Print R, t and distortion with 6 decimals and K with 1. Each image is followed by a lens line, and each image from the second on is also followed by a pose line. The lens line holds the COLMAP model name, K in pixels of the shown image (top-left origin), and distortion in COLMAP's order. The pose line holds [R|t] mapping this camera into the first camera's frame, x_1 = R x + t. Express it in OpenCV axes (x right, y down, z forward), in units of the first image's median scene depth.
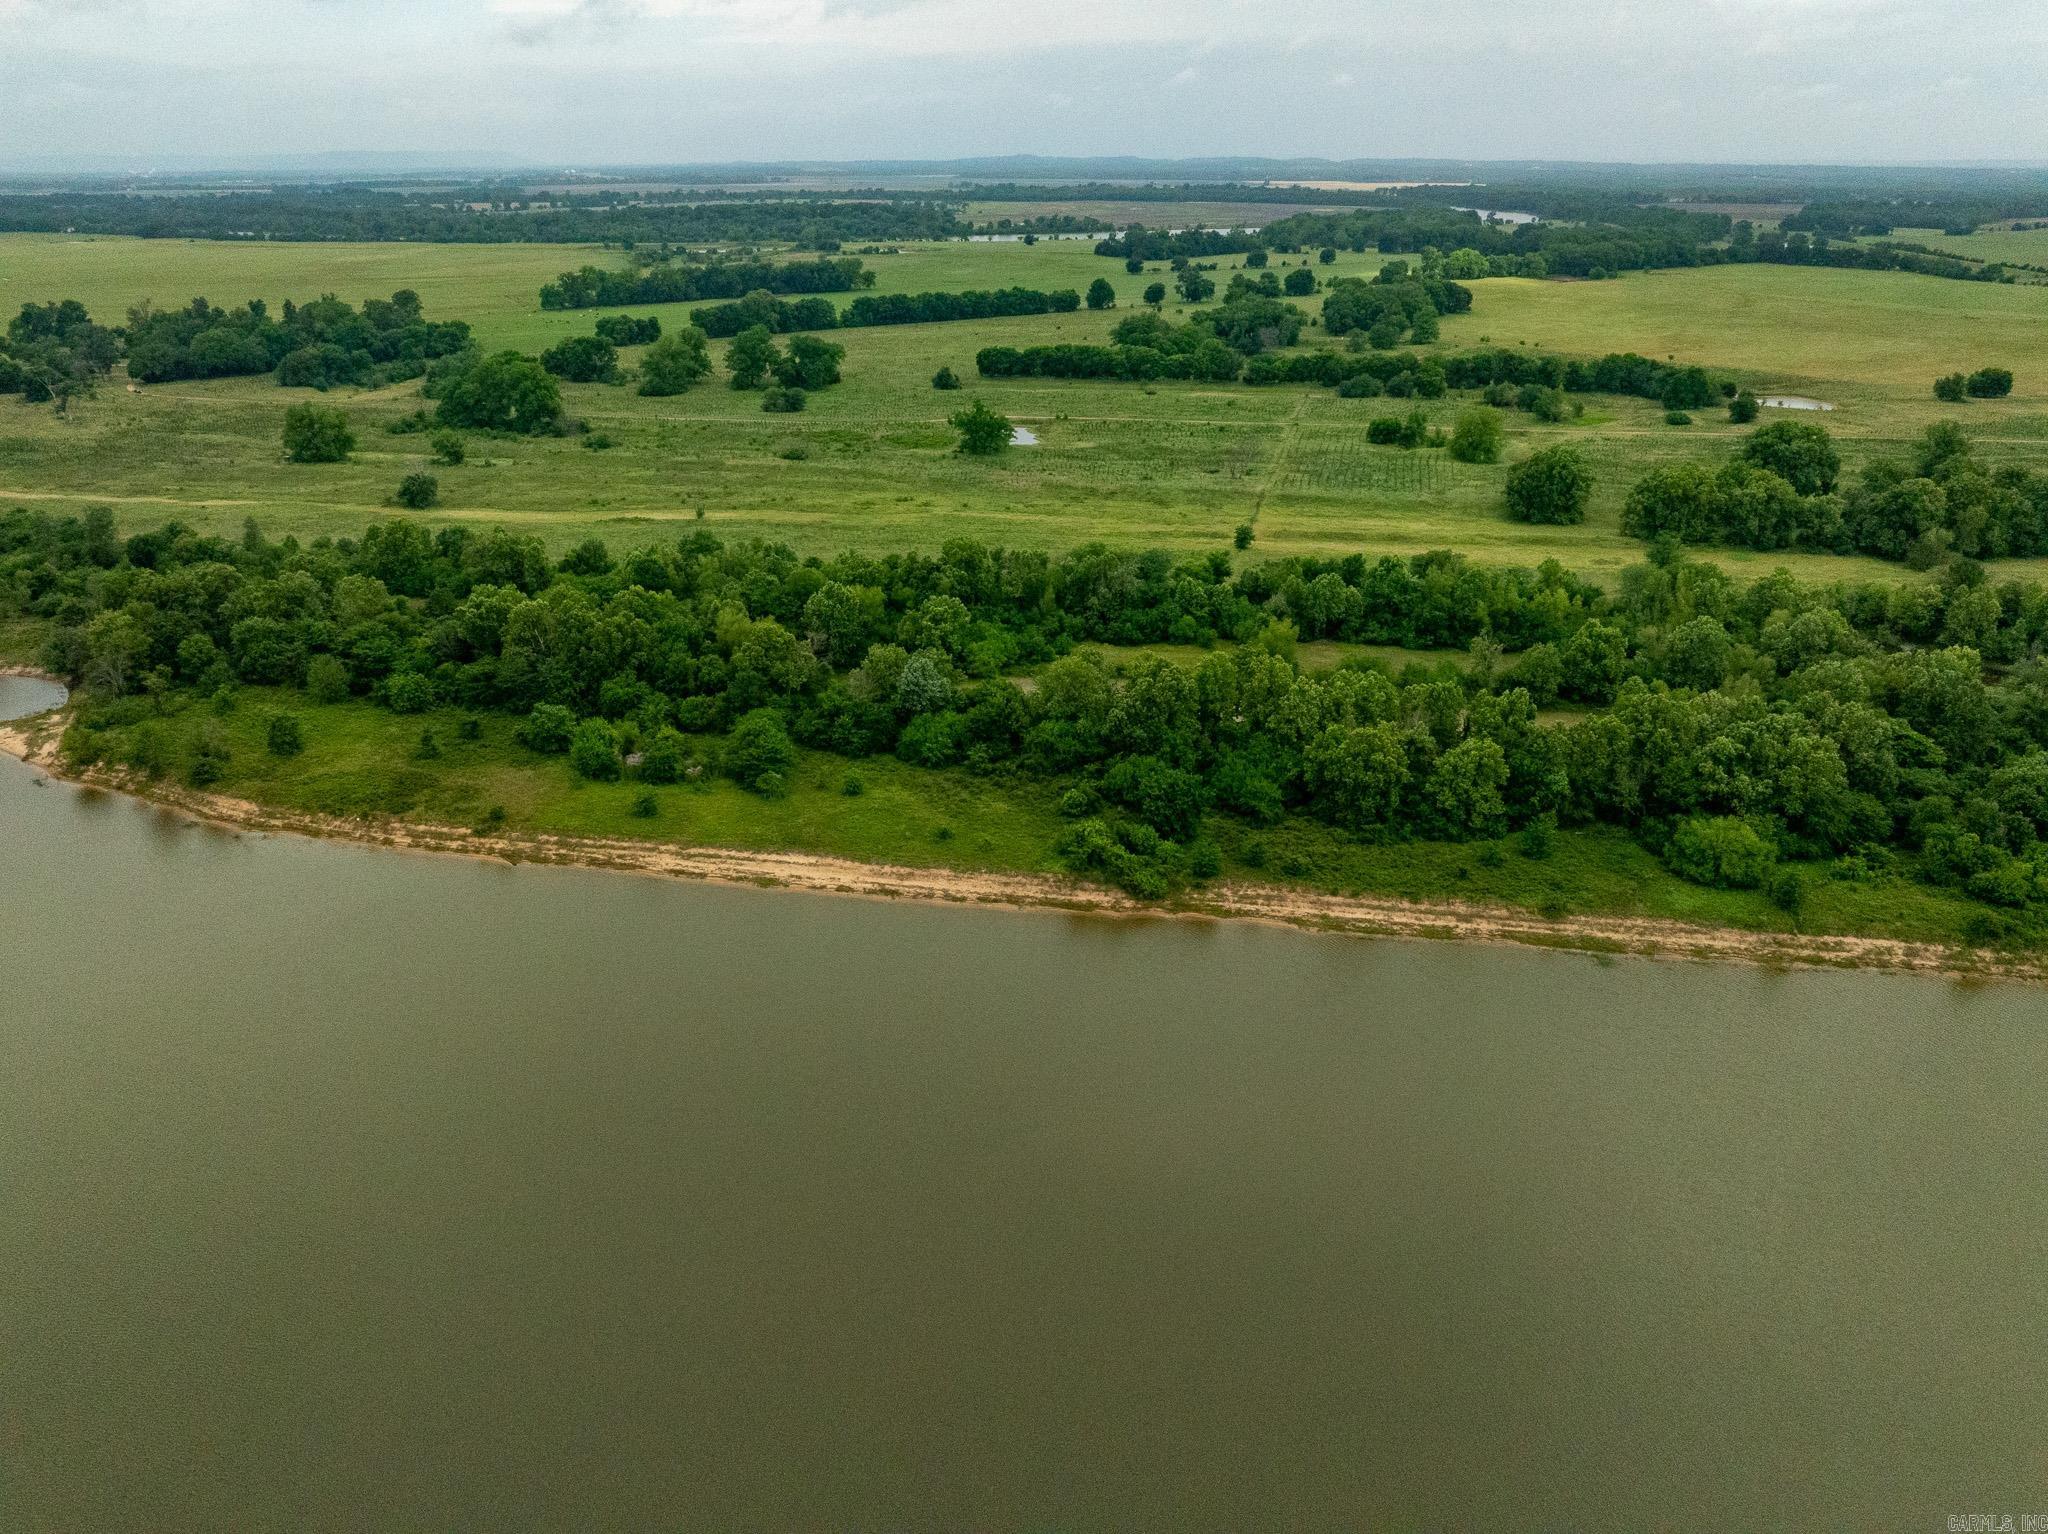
lens RADIAL K [[1435.1, 0, 1024.4], [0, 1435.1, 767.1], [0, 0, 1]] dist [-0.049868, 0.020625]
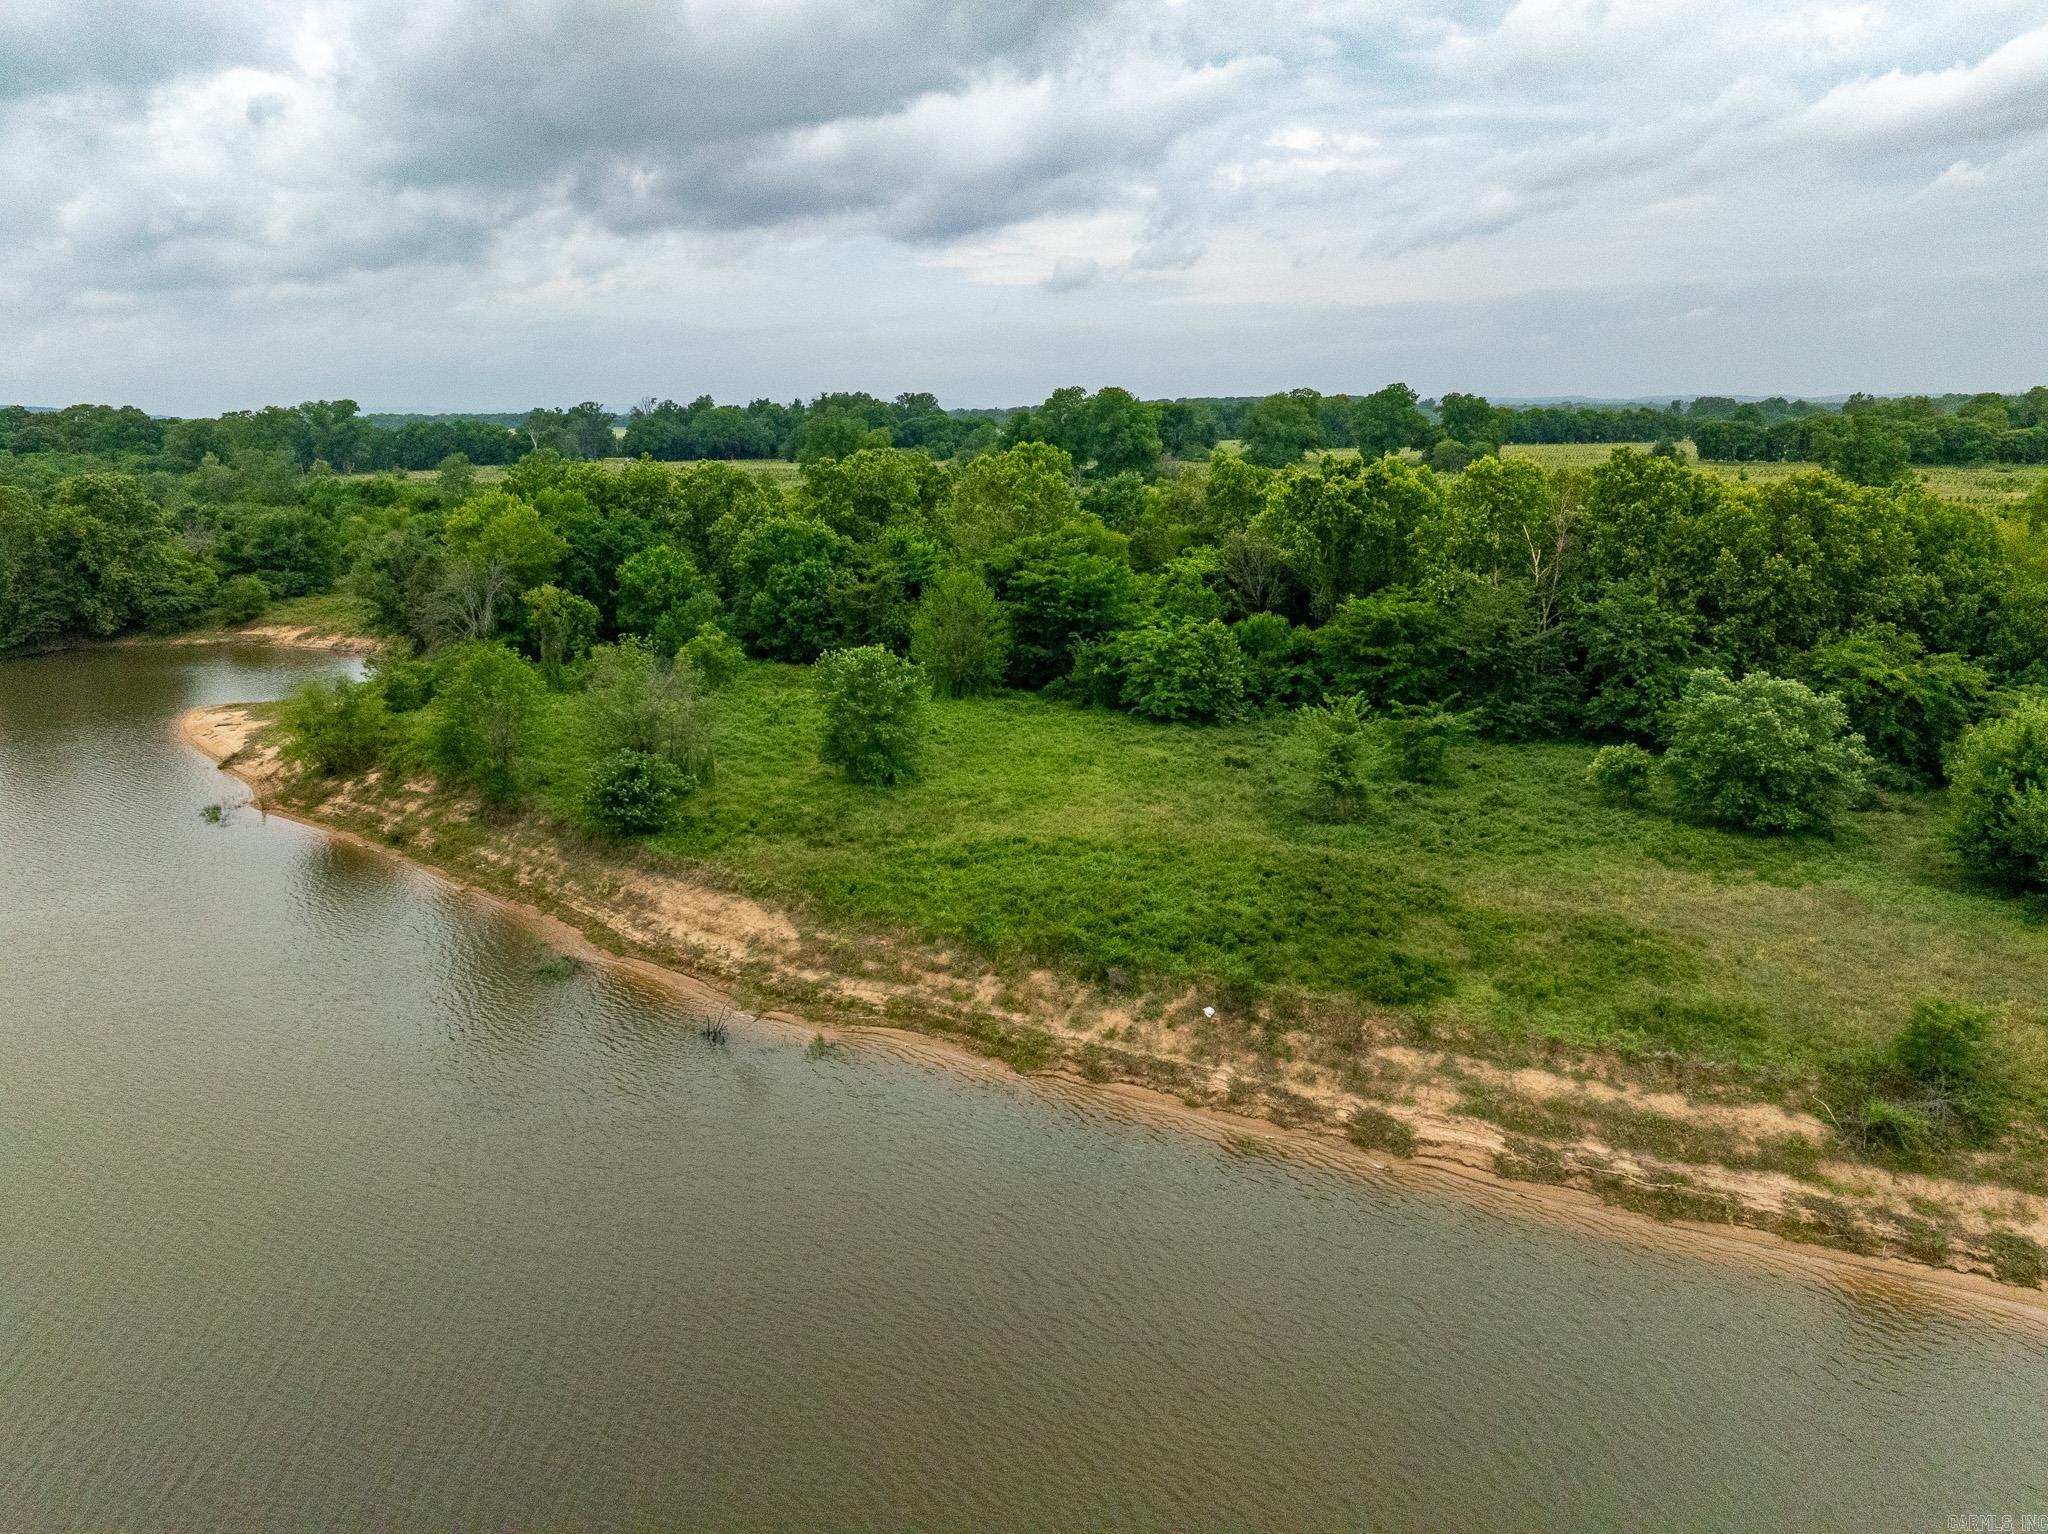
lens RADIAL K [[1435.1, 0, 1026.0], [0, 1435.1, 758.9], [0, 0, 1]] dist [-0.049868, 0.020625]
pose [[0.961159, 0.053367, -0.270787, -0.418788], [-0.097901, 0.983252, -0.153721, 0.033519], [0.258048, 0.174261, 0.950286, 0.732963]]
